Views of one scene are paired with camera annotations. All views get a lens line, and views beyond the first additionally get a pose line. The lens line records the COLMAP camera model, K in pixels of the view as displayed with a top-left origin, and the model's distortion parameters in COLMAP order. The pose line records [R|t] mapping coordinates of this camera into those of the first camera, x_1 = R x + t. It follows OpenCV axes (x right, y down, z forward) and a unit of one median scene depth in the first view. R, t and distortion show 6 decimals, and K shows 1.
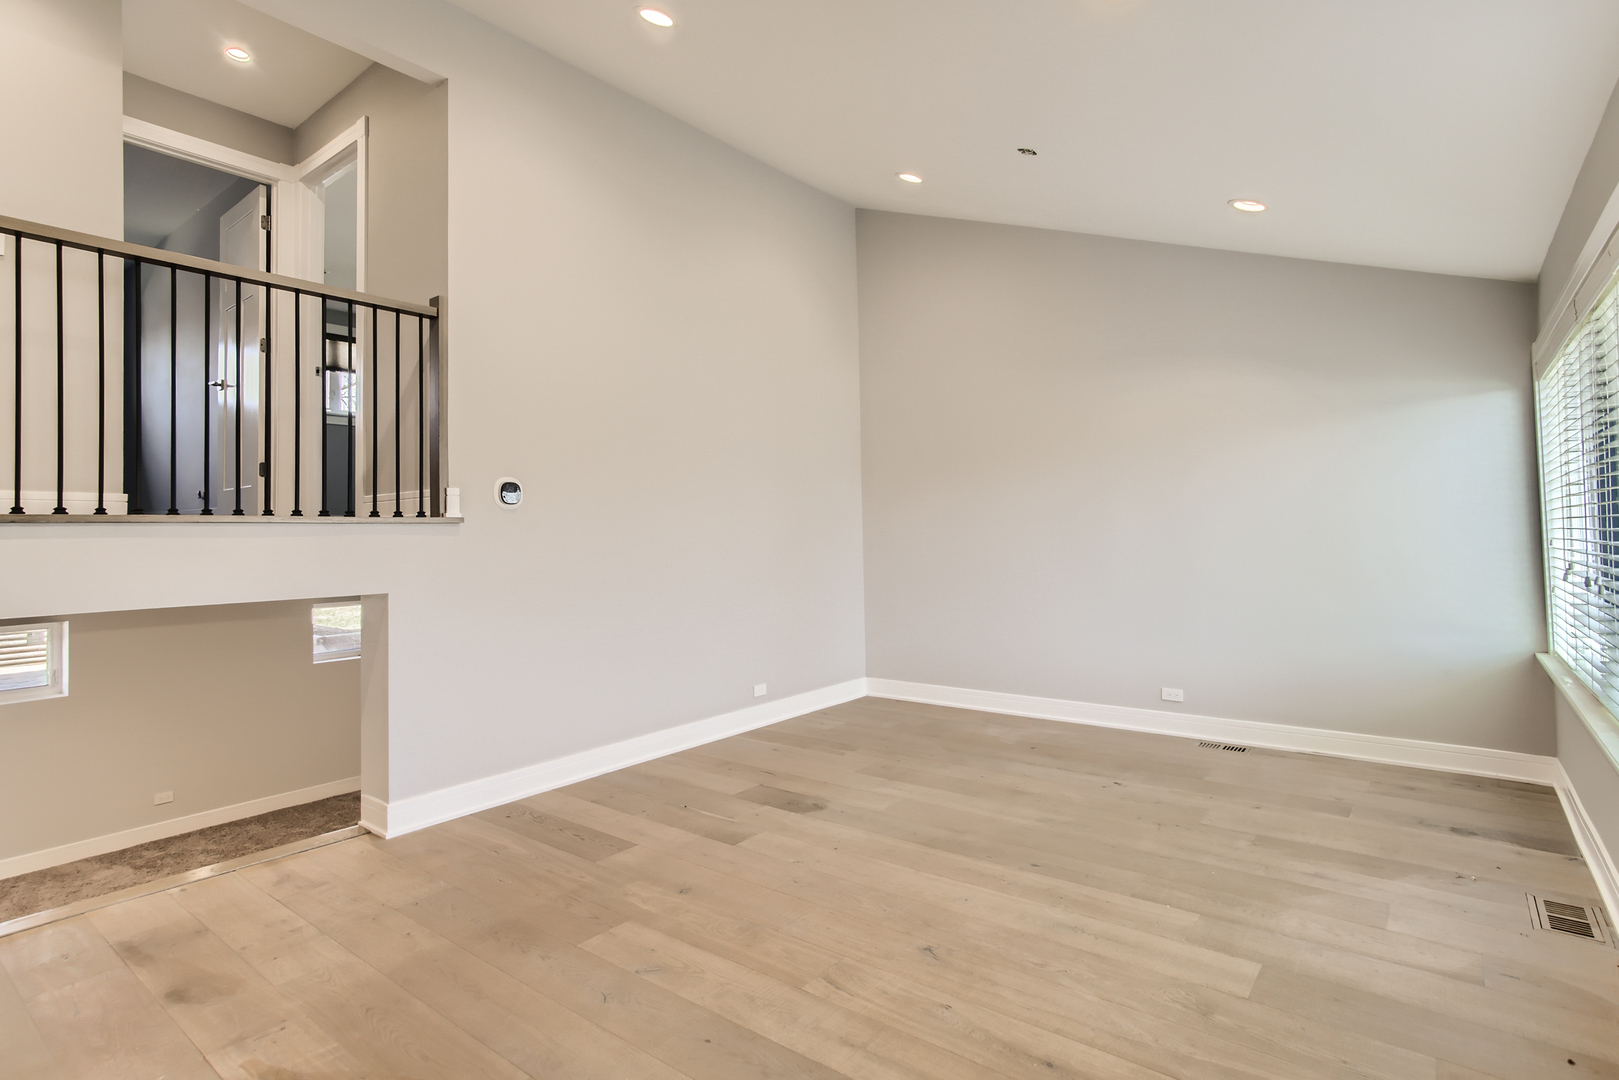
lens RADIAL K [[814.2, 0, 784.6], [0, 814.2, 517.8], [0, 0, 1]] dist [-0.021319, 0.021869]
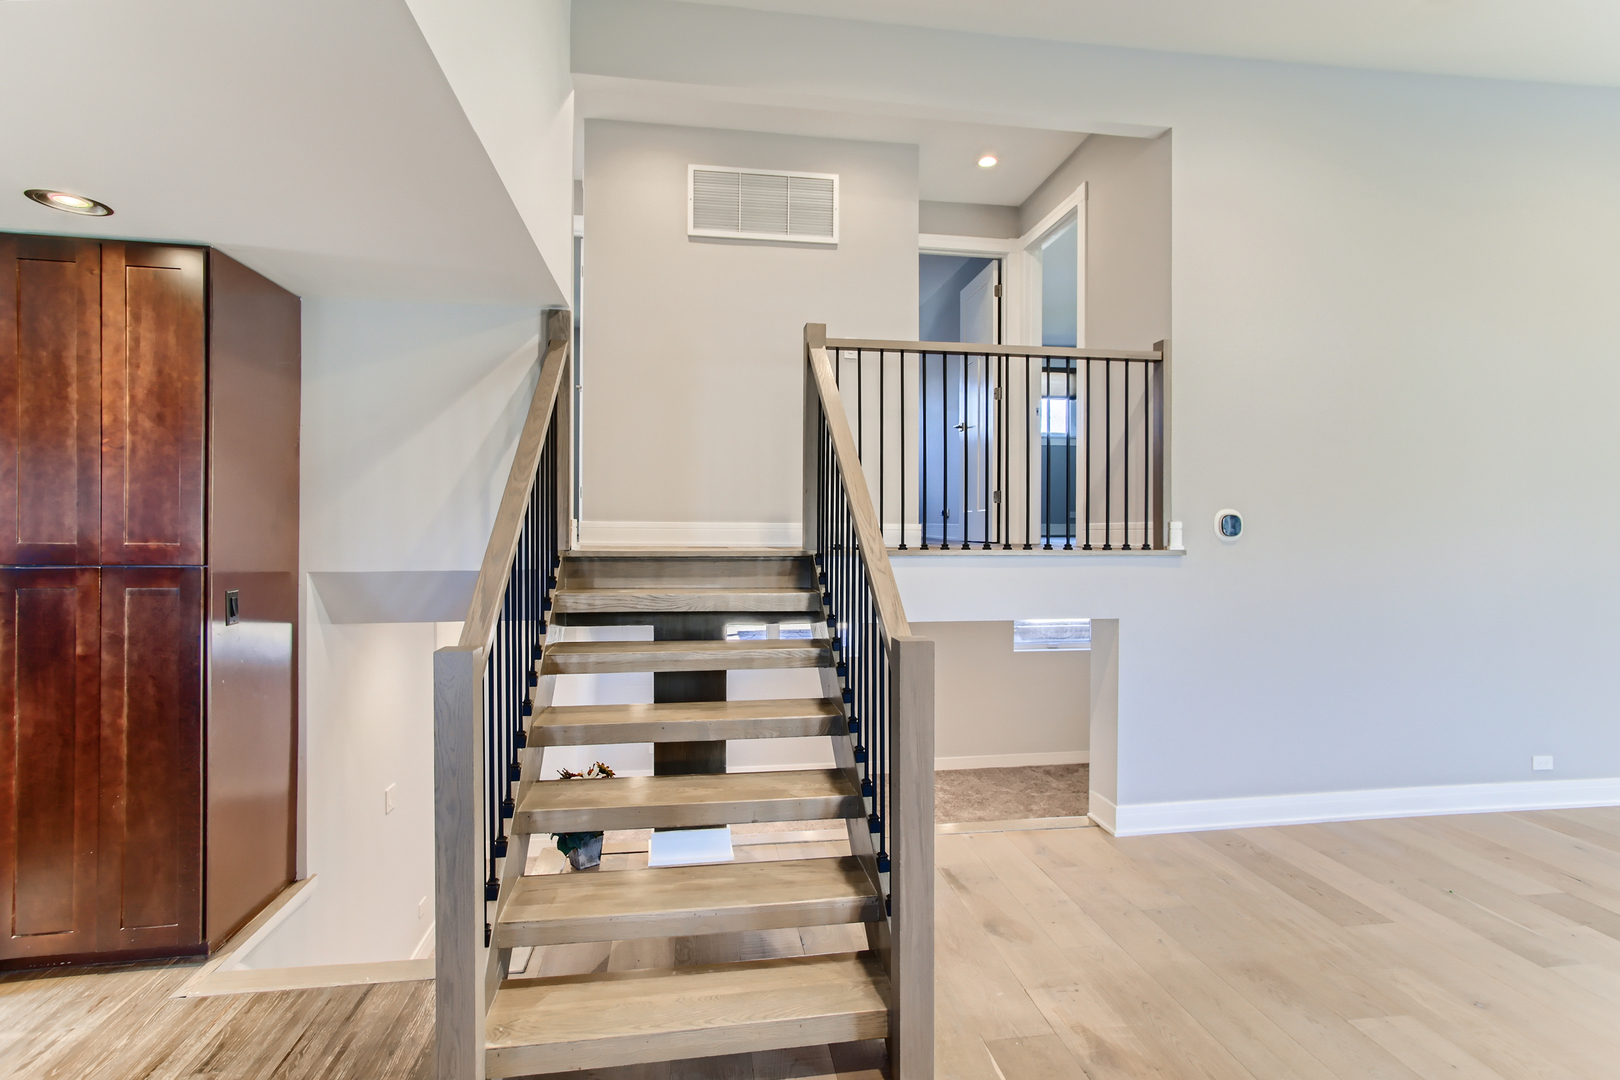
lens RADIAL K [[775.7, 0, 810.0], [0, 775.7, 532.8], [0, 0, 1]] dist [-0.025601, 0.019149]
pose [[0.741758, 0.023956, -0.670240, -0.089798], [-0.002903, 0.999467, 0.032511, -0.054651], [0.670662, -0.022169, 0.741432, -0.064473]]
